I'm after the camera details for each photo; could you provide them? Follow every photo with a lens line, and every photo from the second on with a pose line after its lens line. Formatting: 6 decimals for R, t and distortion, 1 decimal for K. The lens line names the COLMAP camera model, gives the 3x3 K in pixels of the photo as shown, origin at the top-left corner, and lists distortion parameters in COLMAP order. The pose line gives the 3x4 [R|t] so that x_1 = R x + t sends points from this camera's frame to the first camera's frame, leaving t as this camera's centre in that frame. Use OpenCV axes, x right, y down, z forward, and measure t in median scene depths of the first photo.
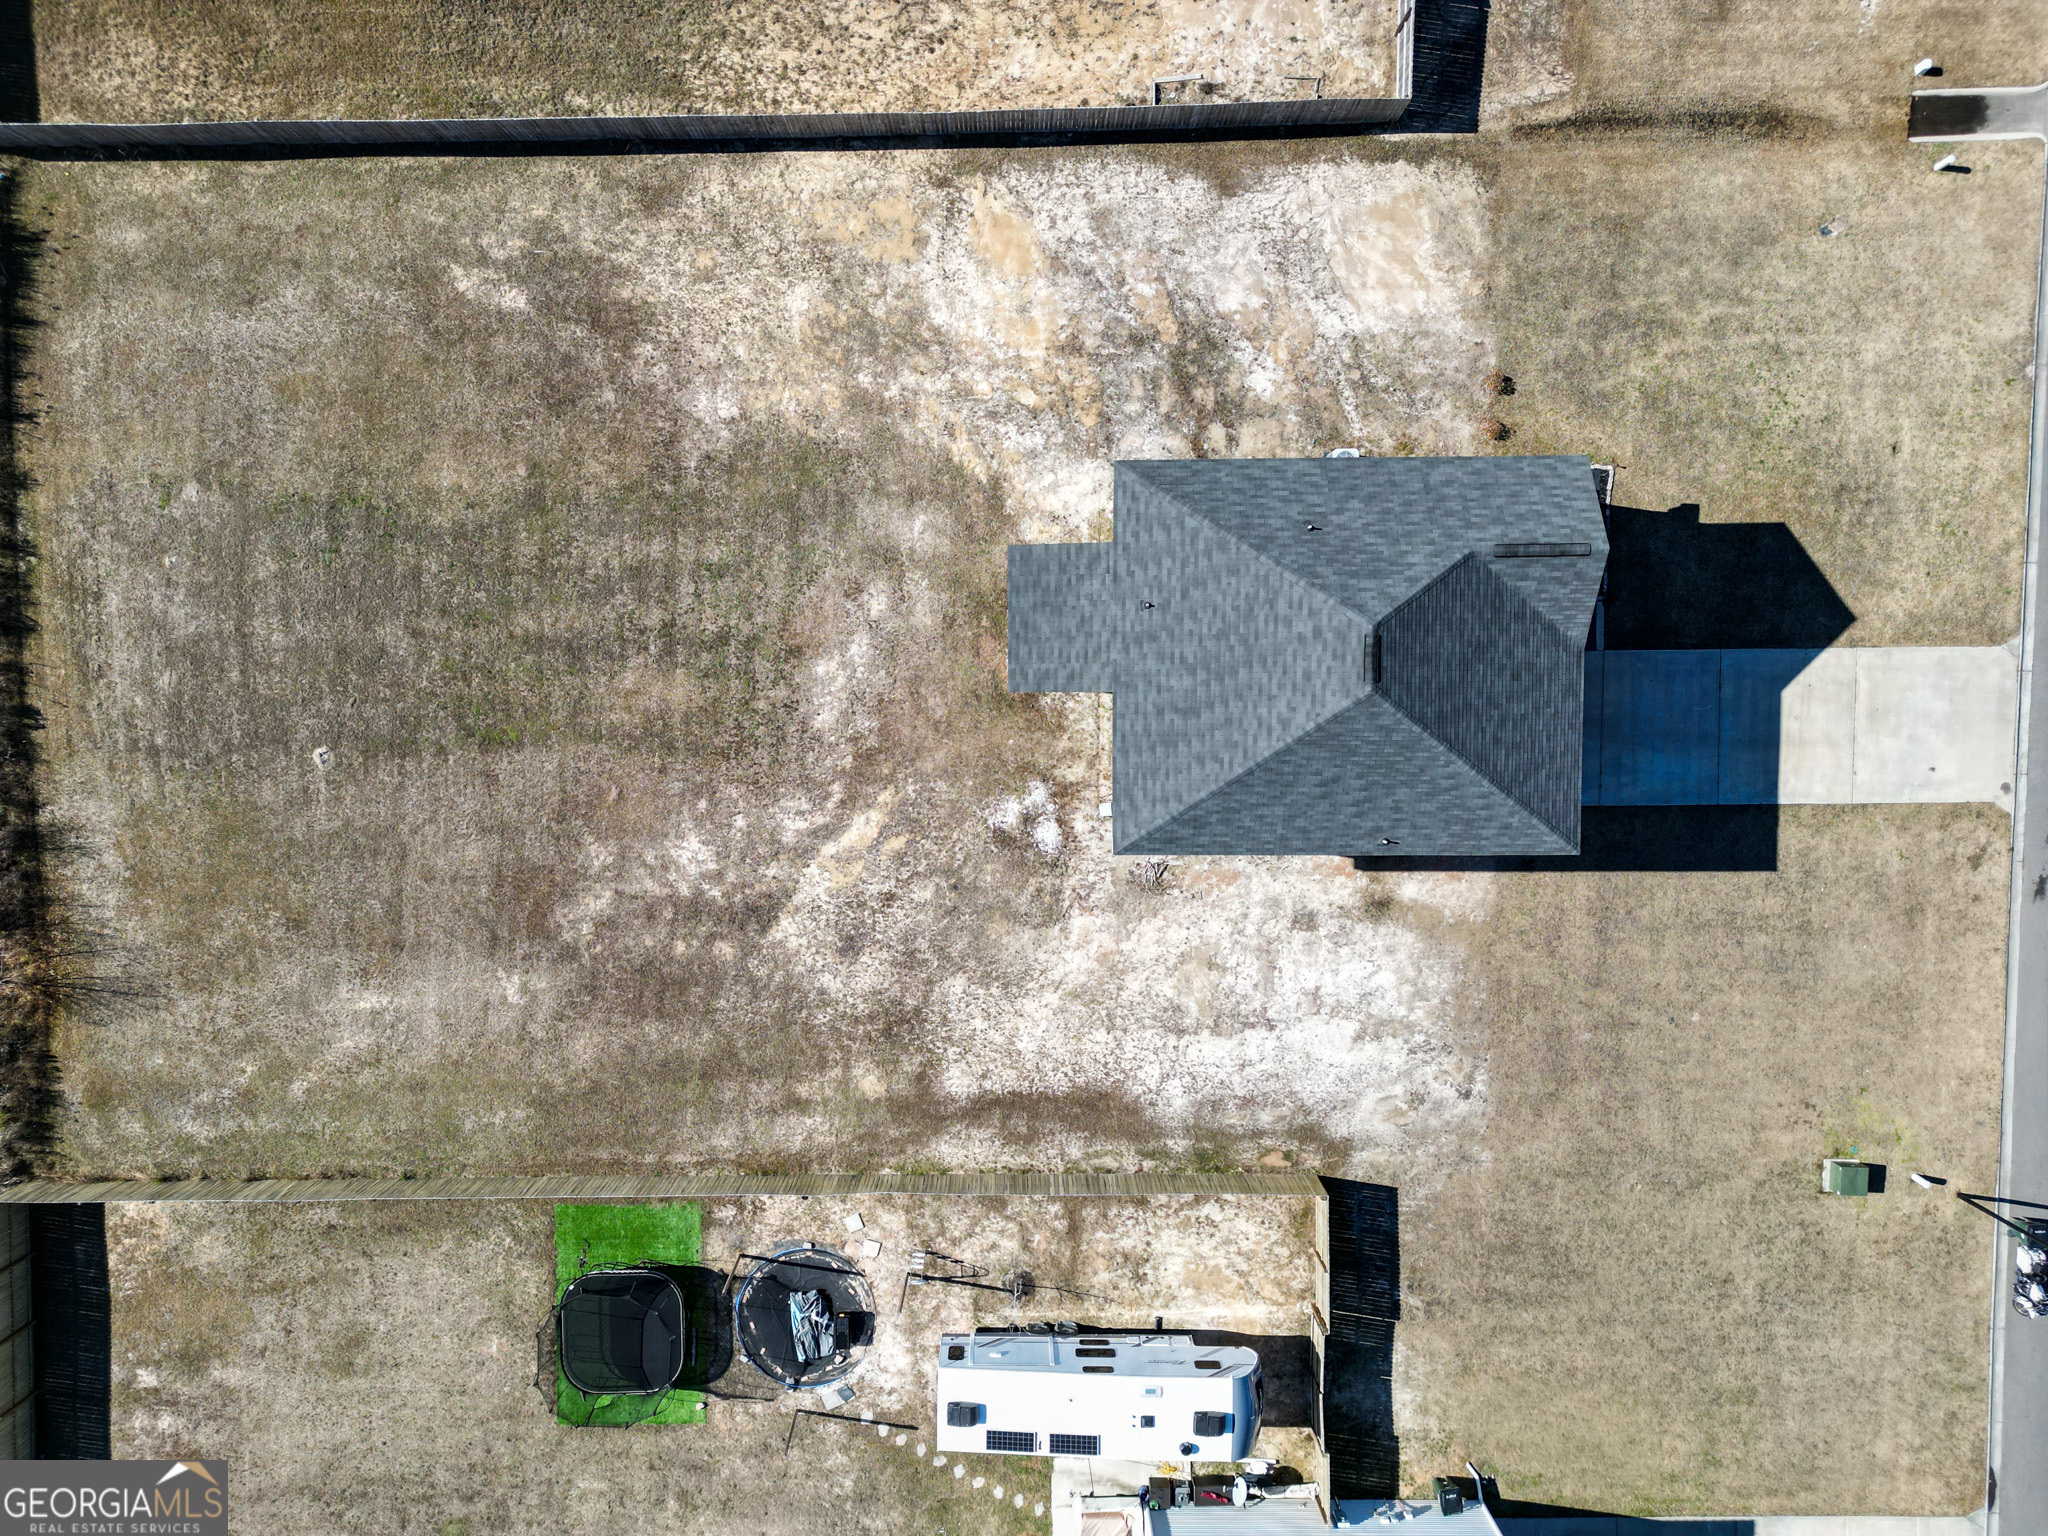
lens RADIAL K [[1426.3, 0, 1020.4], [0, 1426.3, 762.8], [0, 0, 1]] dist [0.090181, -0.099275]
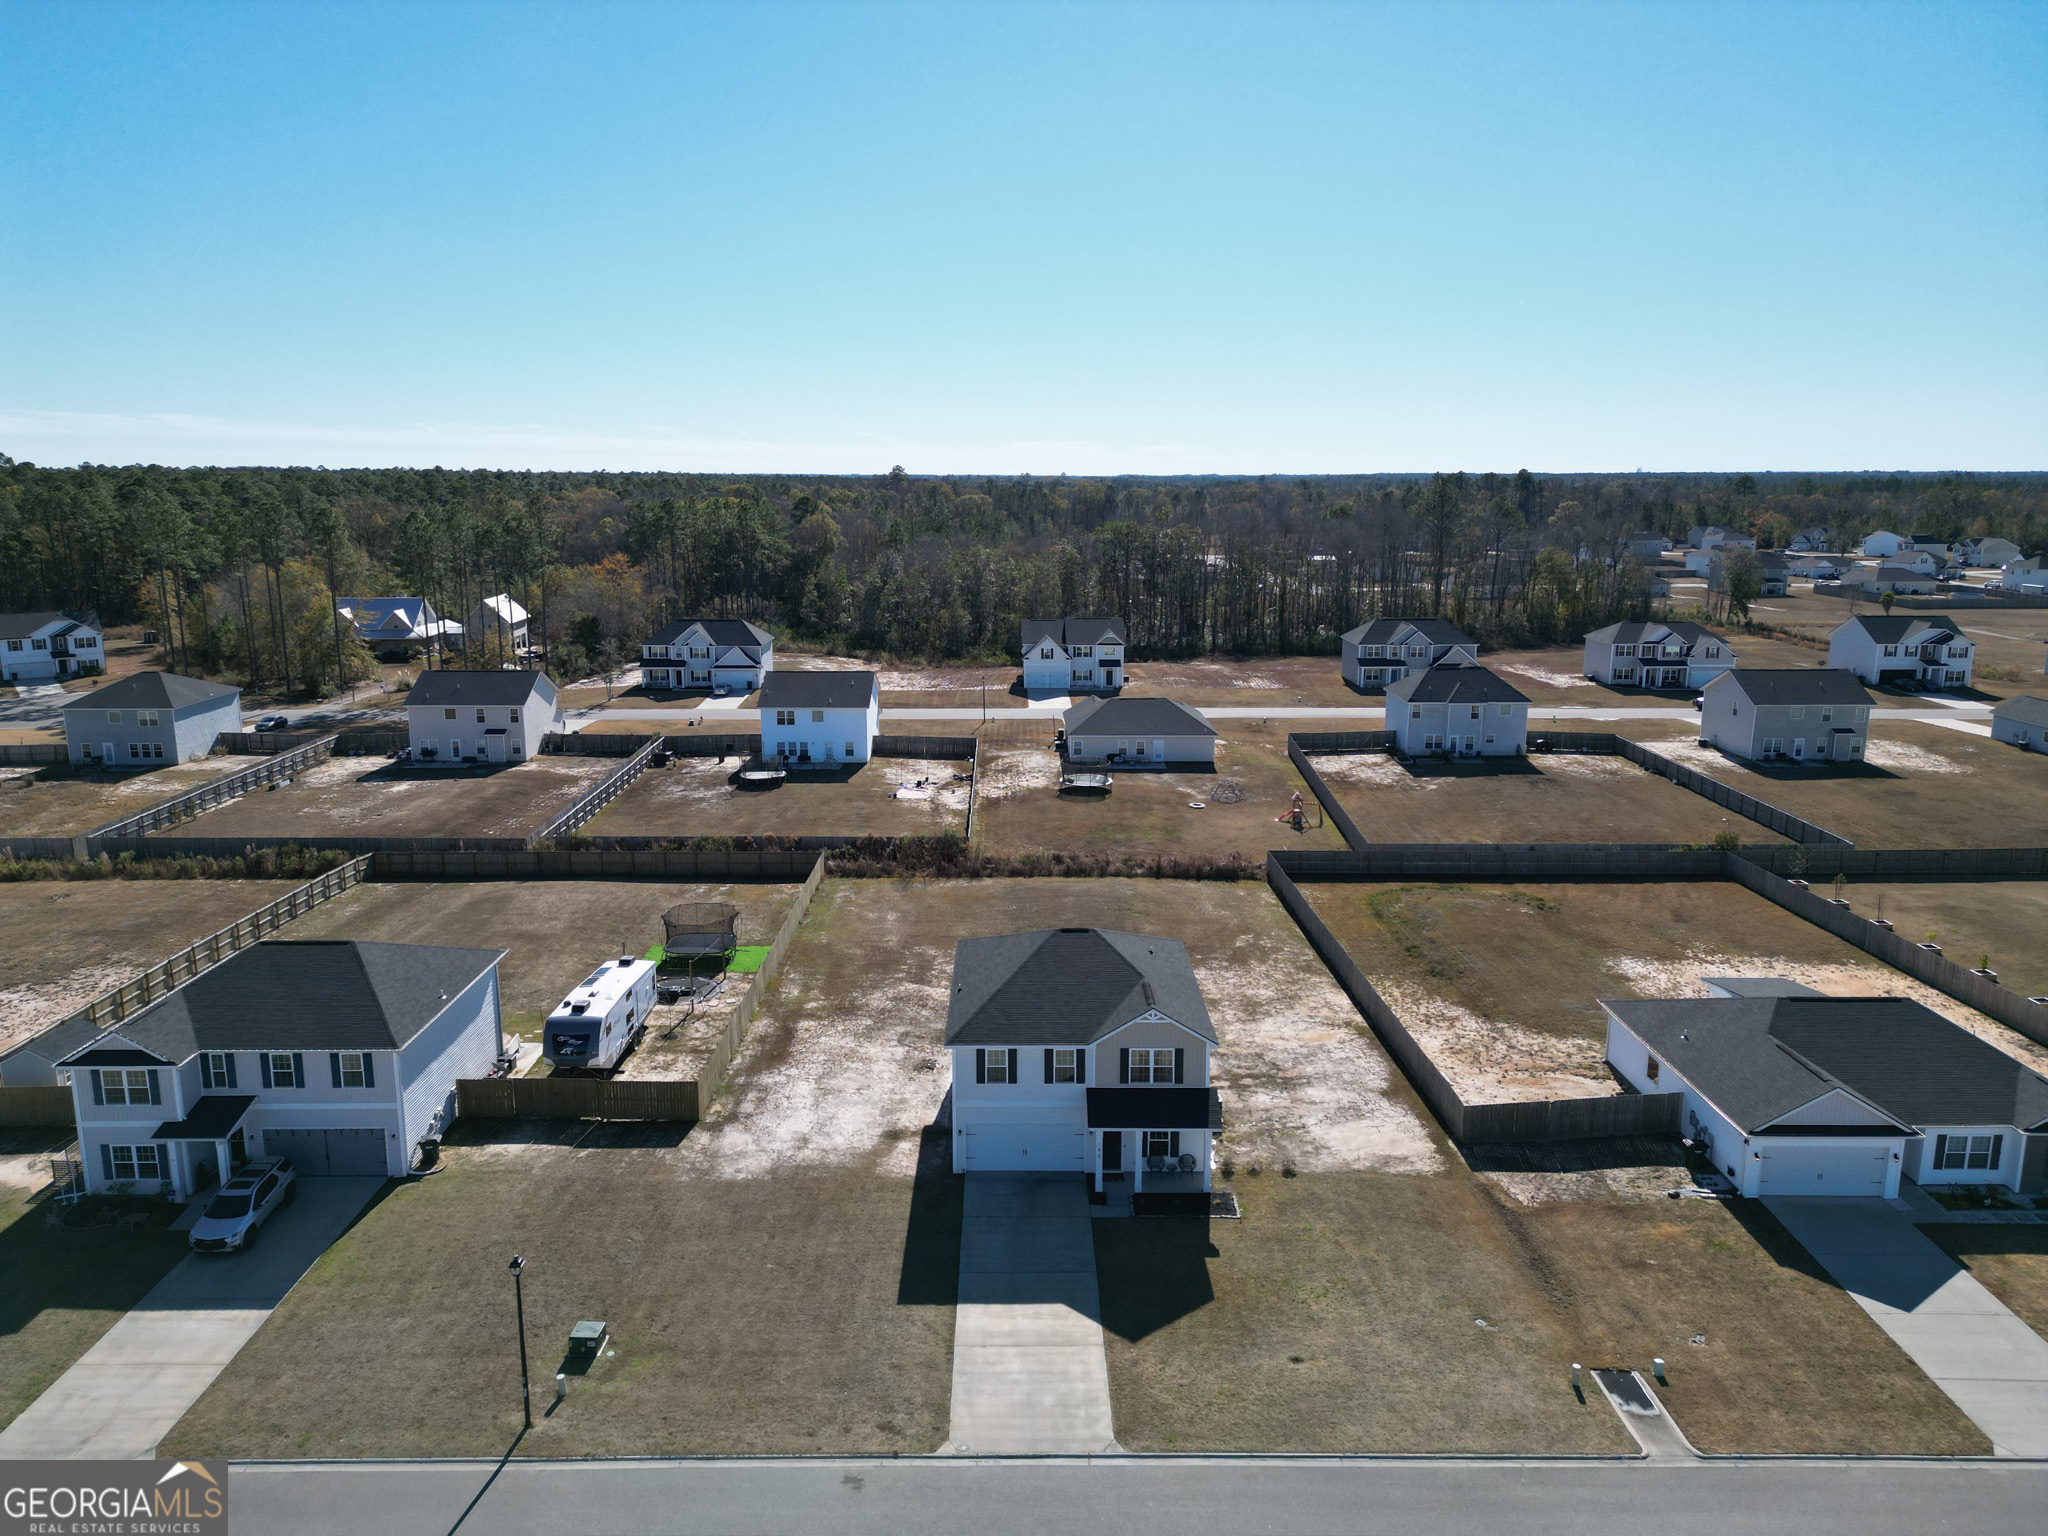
lens RADIAL K [[1426.3, 0, 1020.4], [0, 1426.3, 762.8], [0, 0, 1]] dist [0.090181, -0.099275]
pose [[-0.001325, 0.195714, -0.980660, 1.510912], [-0.997760, -0.065852, -0.011794, 0.020907], [-0.066886, 0.978447, 0.195363, 0.390063]]
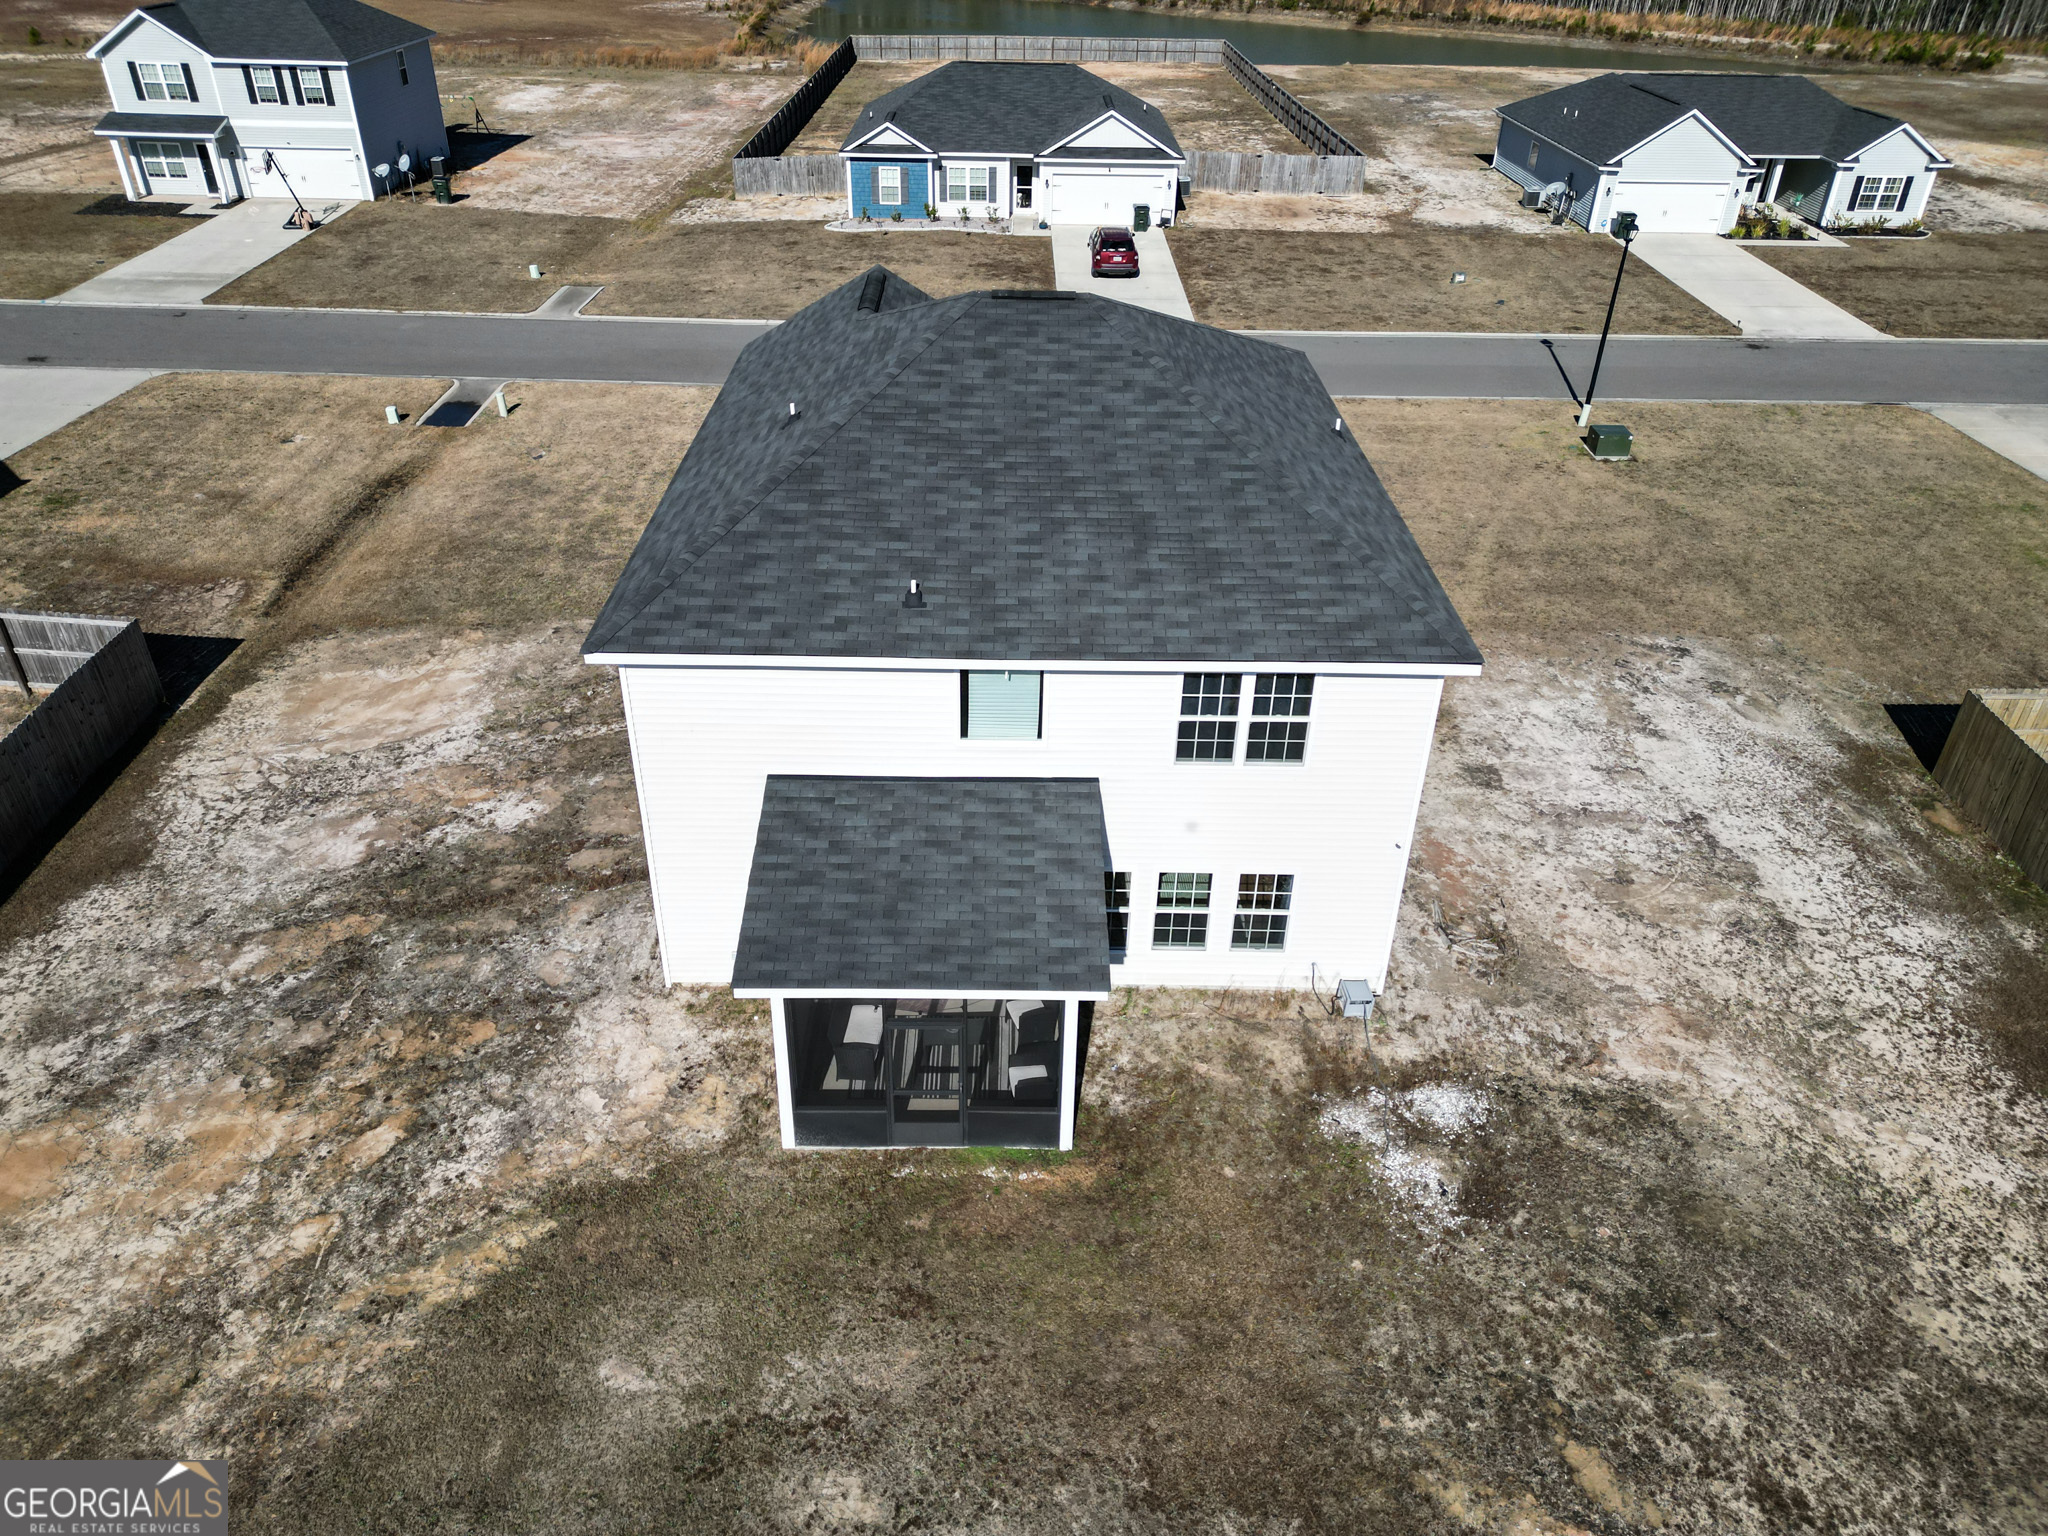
lens RADIAL K [[1432.7, 0, 1019.3], [0, 1432.7, 755.9], [0, 0, 1]] dist [0.076521, -0.070648]
pose [[-0.001007, -0.530540, 0.847659, -0.281635], [0.998833, -0.041468, -0.024768, -0.058061], [0.048291, 0.846645, 0.529962, 0.687986]]
